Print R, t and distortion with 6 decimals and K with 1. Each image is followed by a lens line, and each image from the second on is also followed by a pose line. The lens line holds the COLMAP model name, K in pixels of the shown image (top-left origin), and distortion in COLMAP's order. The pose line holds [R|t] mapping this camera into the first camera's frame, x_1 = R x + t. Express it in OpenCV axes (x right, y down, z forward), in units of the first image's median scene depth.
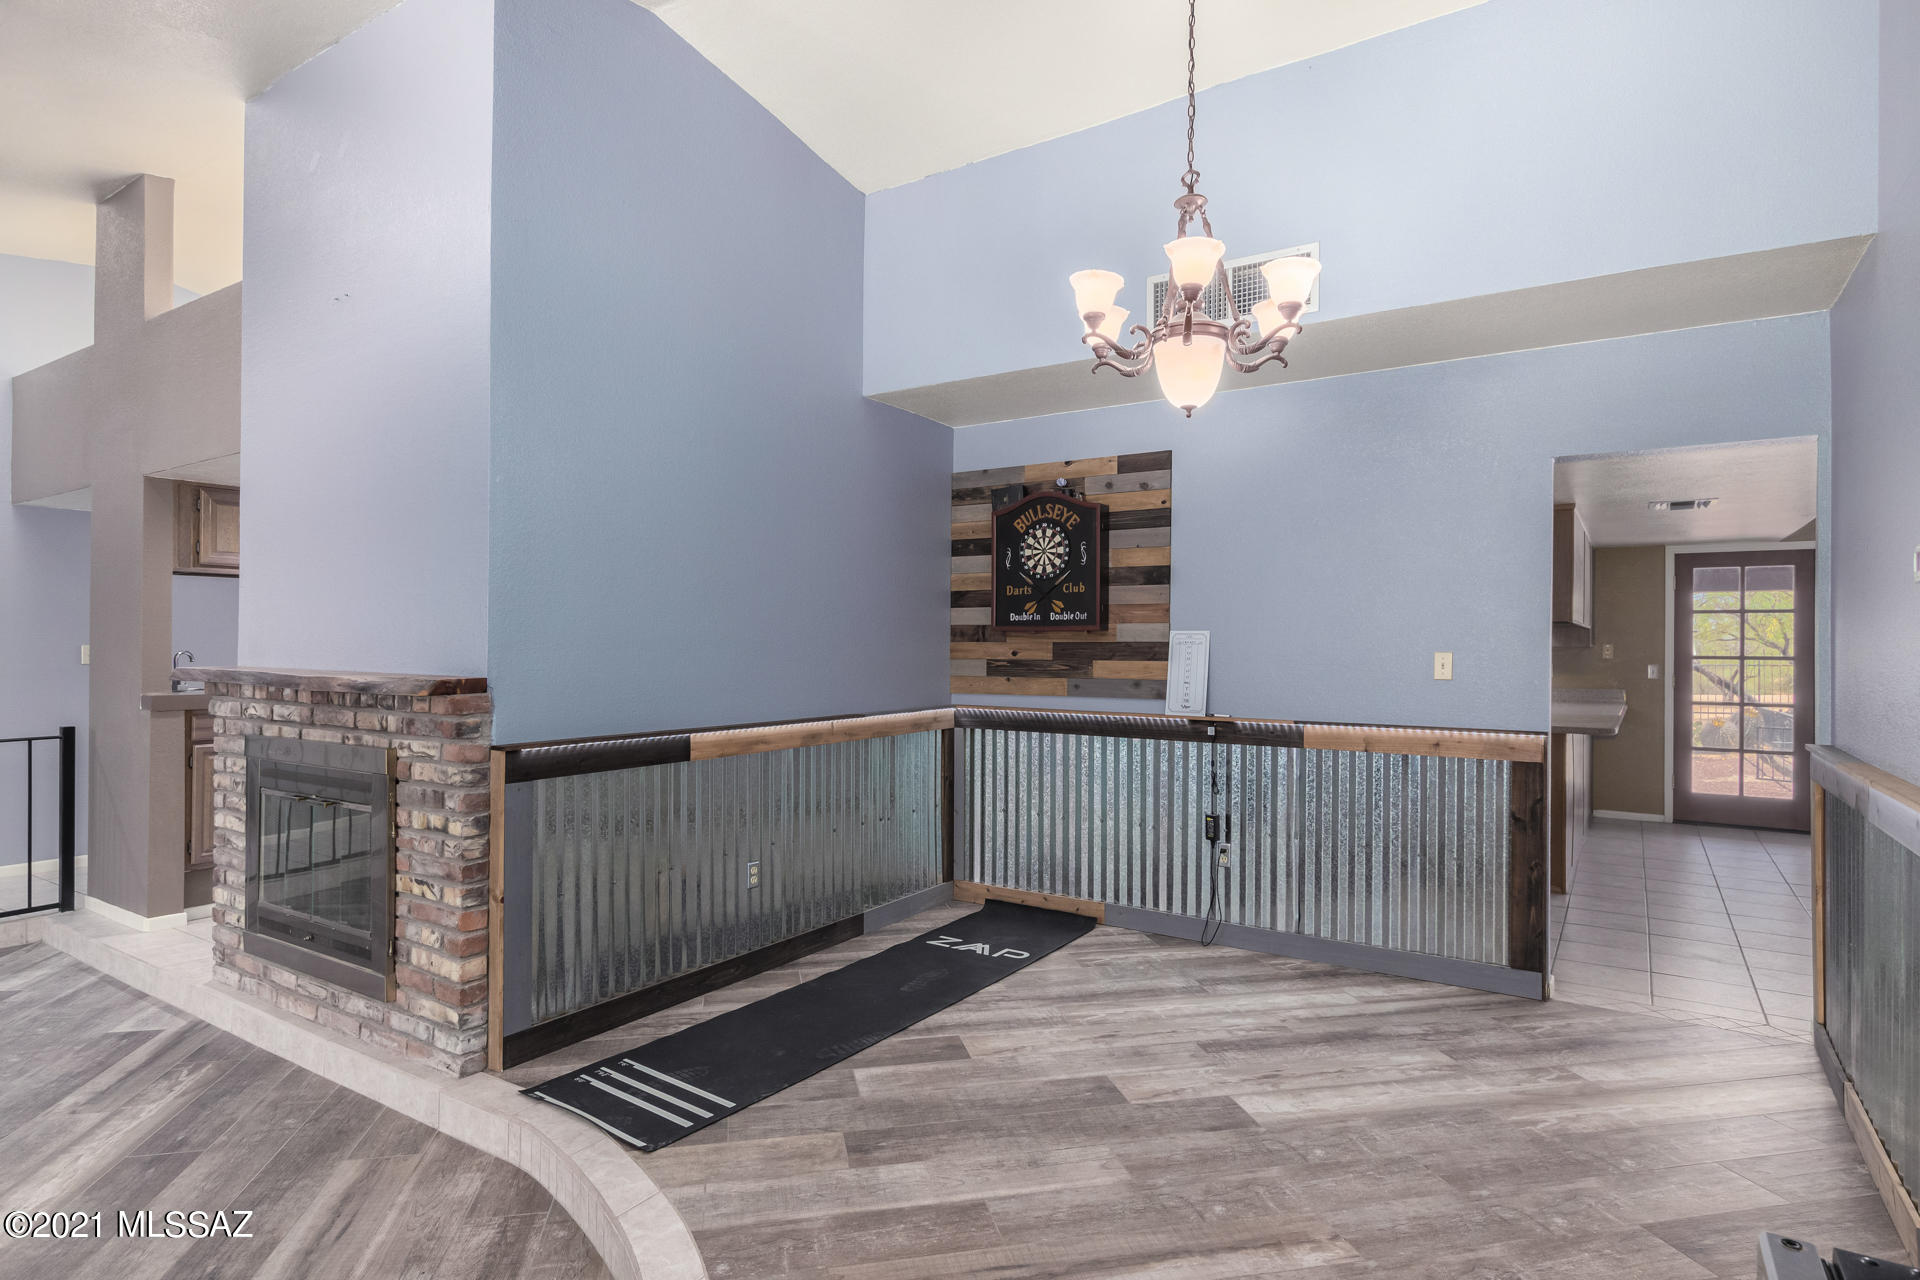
lens RADIAL K [[1009.0, 0, 949.2], [0, 1009.0, 632.8], [0, 0, 1]] dist [-0.011043, 0.000203]
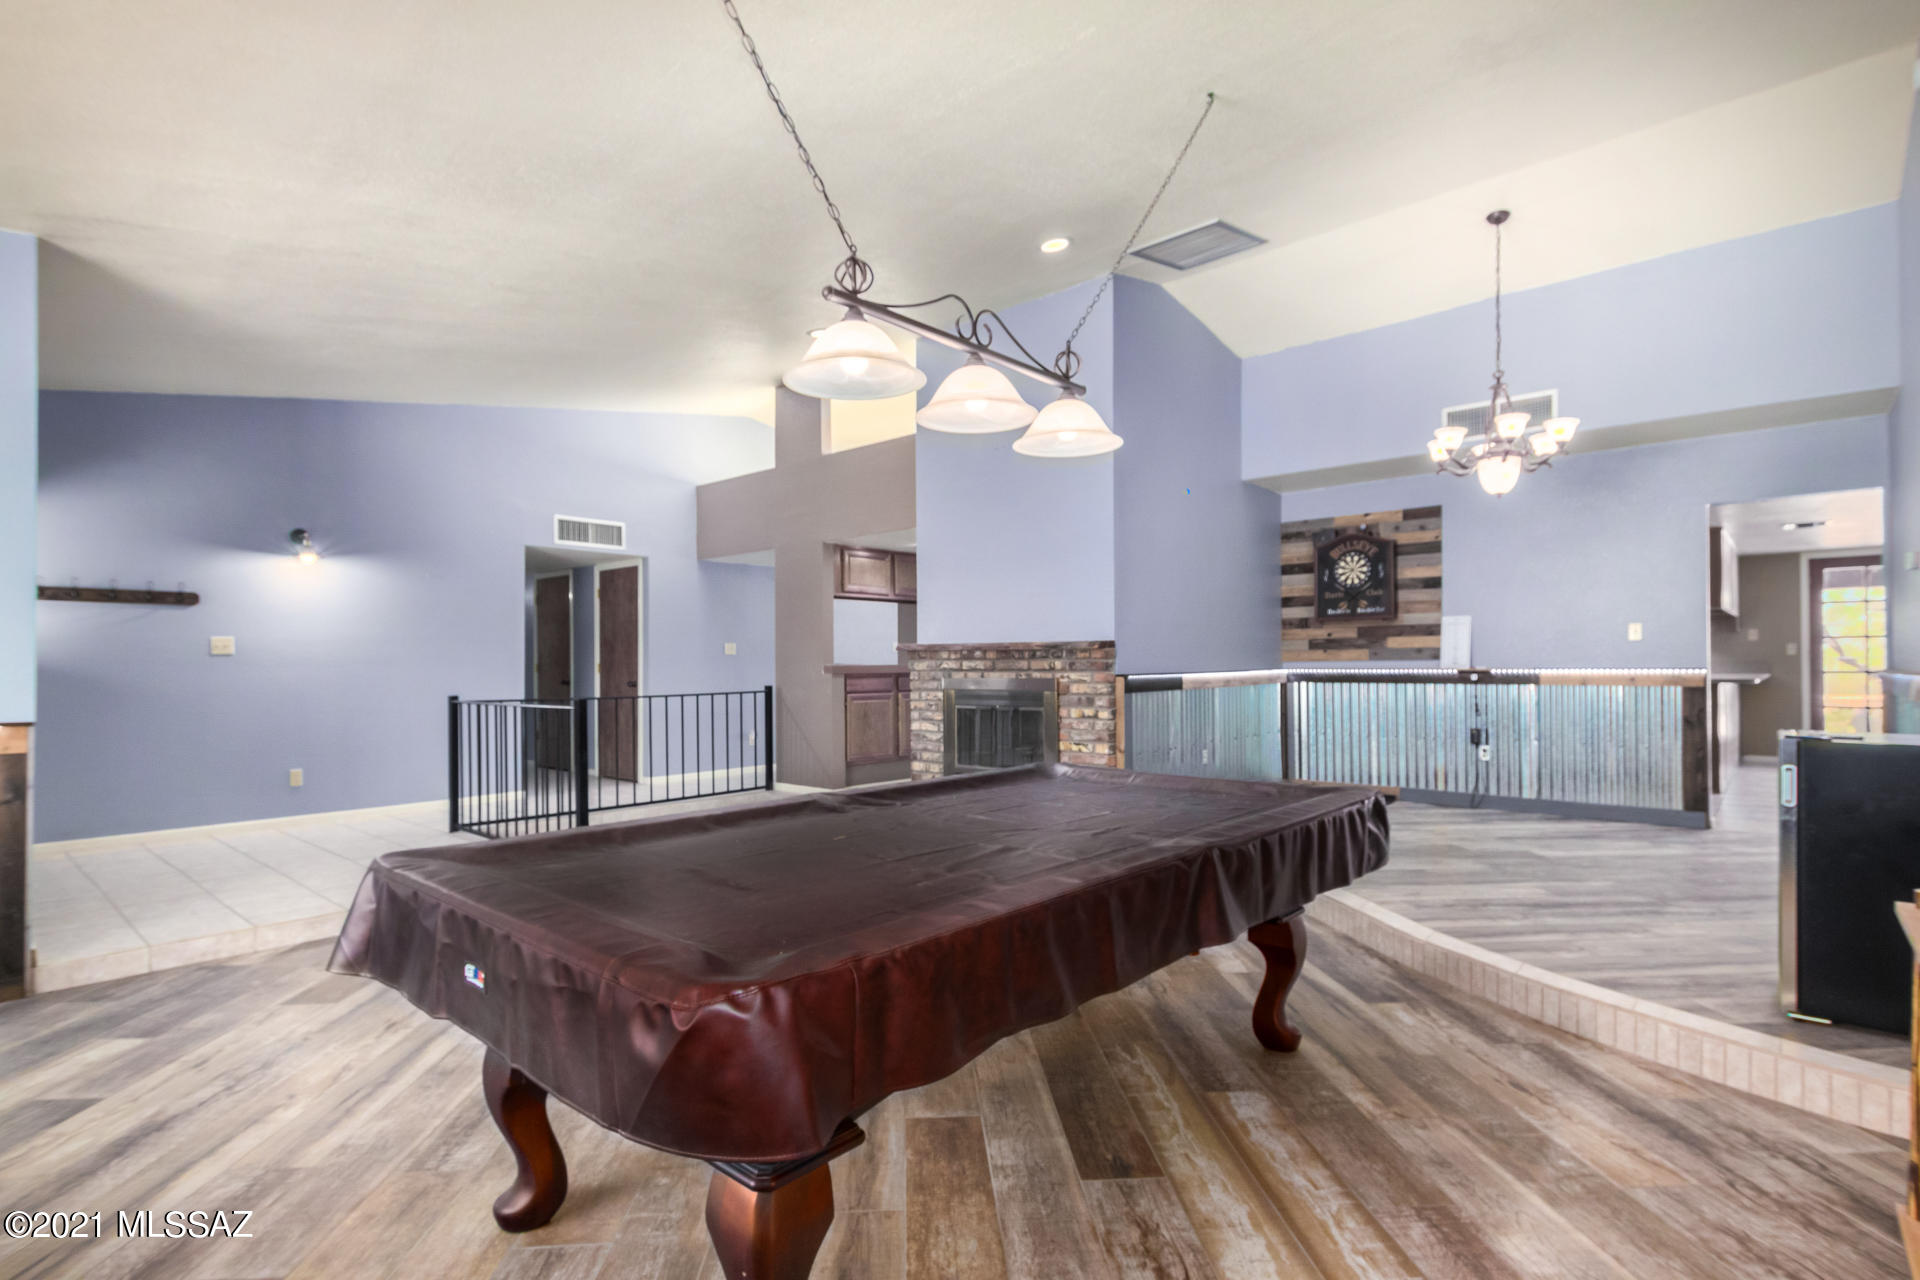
lens RADIAL K [[882.4, 0, 965.7], [0, 882.4, 645.5], [0, 0, 1]] dist [0.001379, -0.000927]
pose [[0.988131, -0.016290, -0.152745, -0.316394], [0.015570, 0.999861, -0.005906, 0.039713], [0.152820, 0.003457, 0.988248, -0.507873]]
